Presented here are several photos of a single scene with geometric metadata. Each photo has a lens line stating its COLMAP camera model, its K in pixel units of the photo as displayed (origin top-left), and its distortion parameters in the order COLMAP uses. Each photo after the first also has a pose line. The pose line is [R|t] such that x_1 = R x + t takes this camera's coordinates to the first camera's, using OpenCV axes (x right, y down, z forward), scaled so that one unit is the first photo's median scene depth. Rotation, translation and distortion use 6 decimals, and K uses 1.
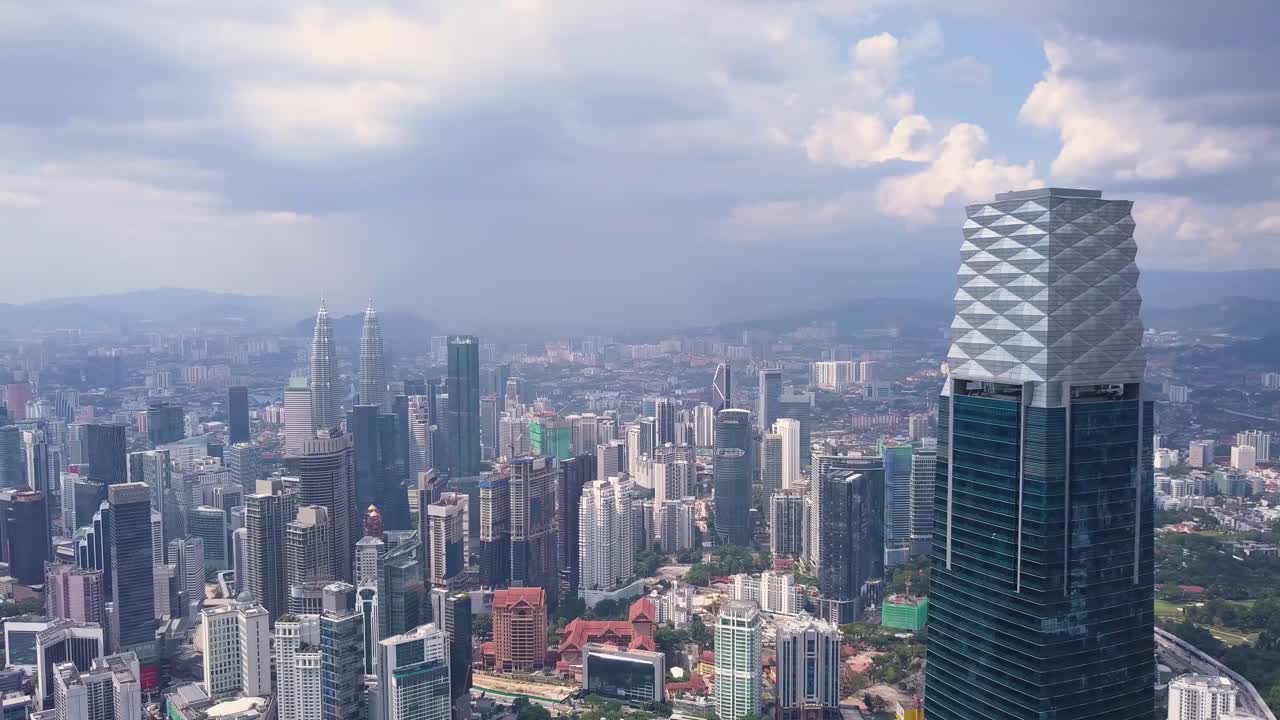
lens RADIAL K [[1064.3, 0, 637.9], [0, 1064.3, 354.0], [0, 0, 1]] dist [-0.001098, -0.017931]
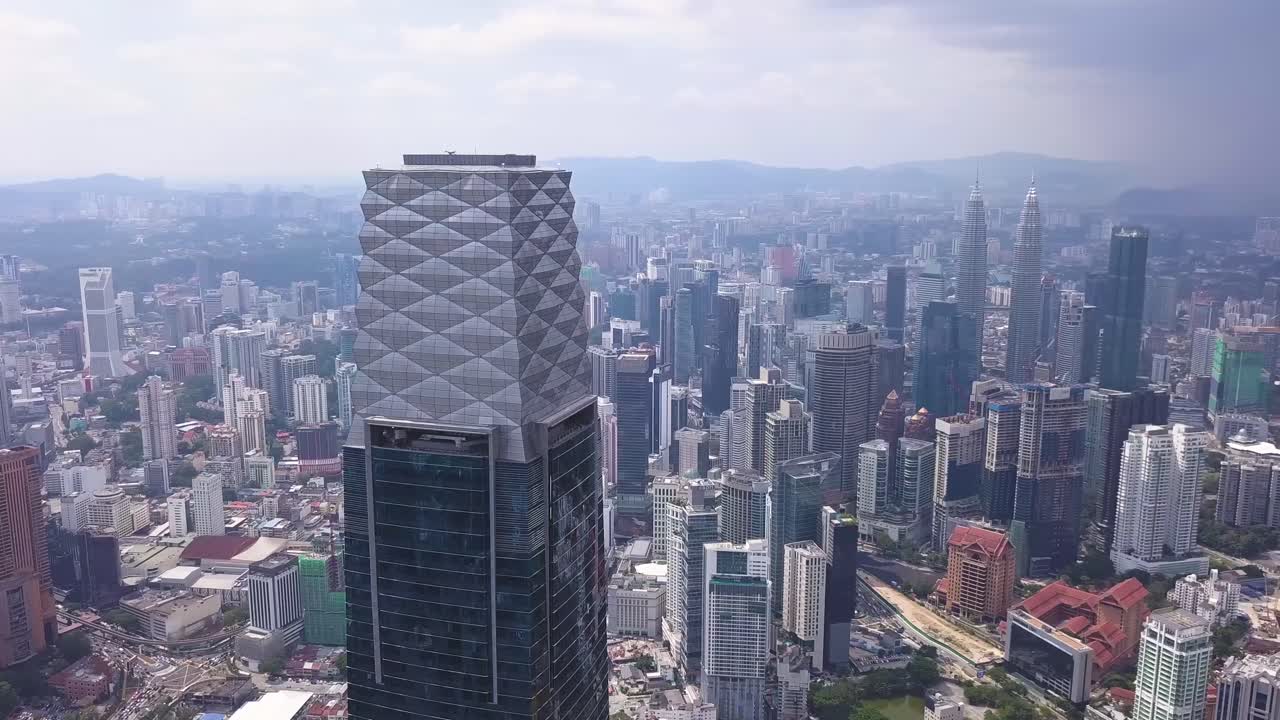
lens RADIAL K [[1111.2, 0, 641.2], [0, 1111.2, 369.6], [0, 0, 1]] dist [-0.000189, -0.012020]
pose [[0.704885, 0.140984, -0.695169, 0.285434], [-0.045314, 0.986997, 0.154221, -0.036433], [0.707873, -0.077207, 0.702108, 0.150501]]
